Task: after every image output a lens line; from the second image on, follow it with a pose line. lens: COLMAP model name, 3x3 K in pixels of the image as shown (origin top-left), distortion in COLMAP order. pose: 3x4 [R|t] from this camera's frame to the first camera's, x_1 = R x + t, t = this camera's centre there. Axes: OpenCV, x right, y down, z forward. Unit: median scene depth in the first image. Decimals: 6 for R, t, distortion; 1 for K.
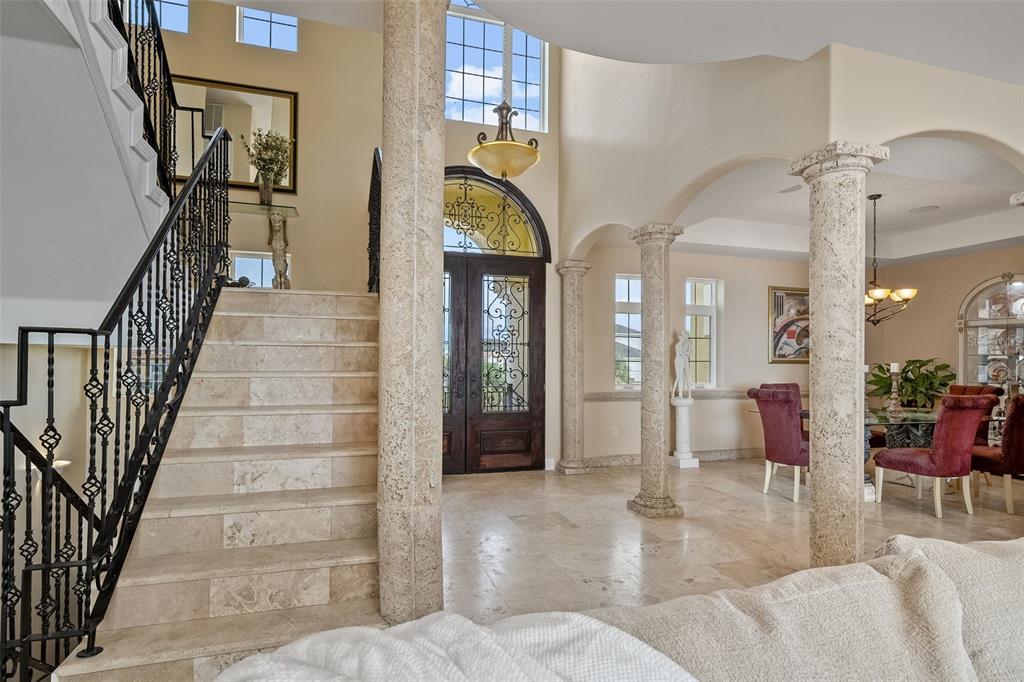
lens RADIAL K [[536.1, 0, 526.7], [0, 536.1, 356.0], [0, 0, 1]] dist [0.001181, 0.001333]
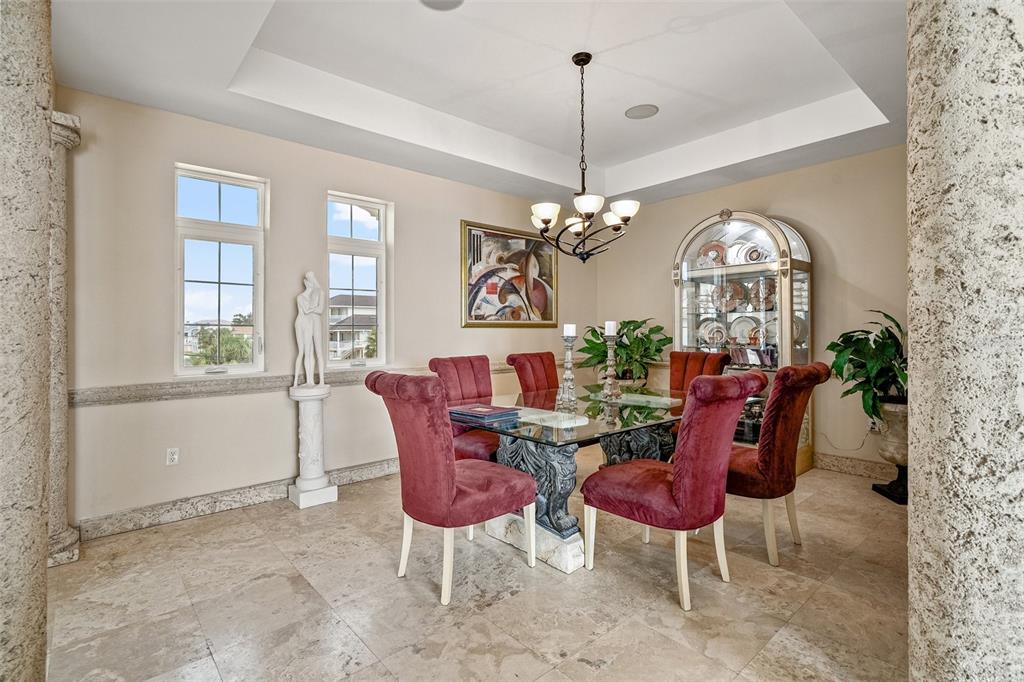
lens RADIAL K [[492.7, 0, 510.8], [0, 492.7, 336.2], [0, 0, 1]] dist [0.000339, 0.000522]
pose [[0.916919, -0.017456, 0.398690, 0.266704], [0.011043, 0.999770, 0.018377, 0.015013], [-0.398920, -0.012448, 0.916901, 0.396139]]
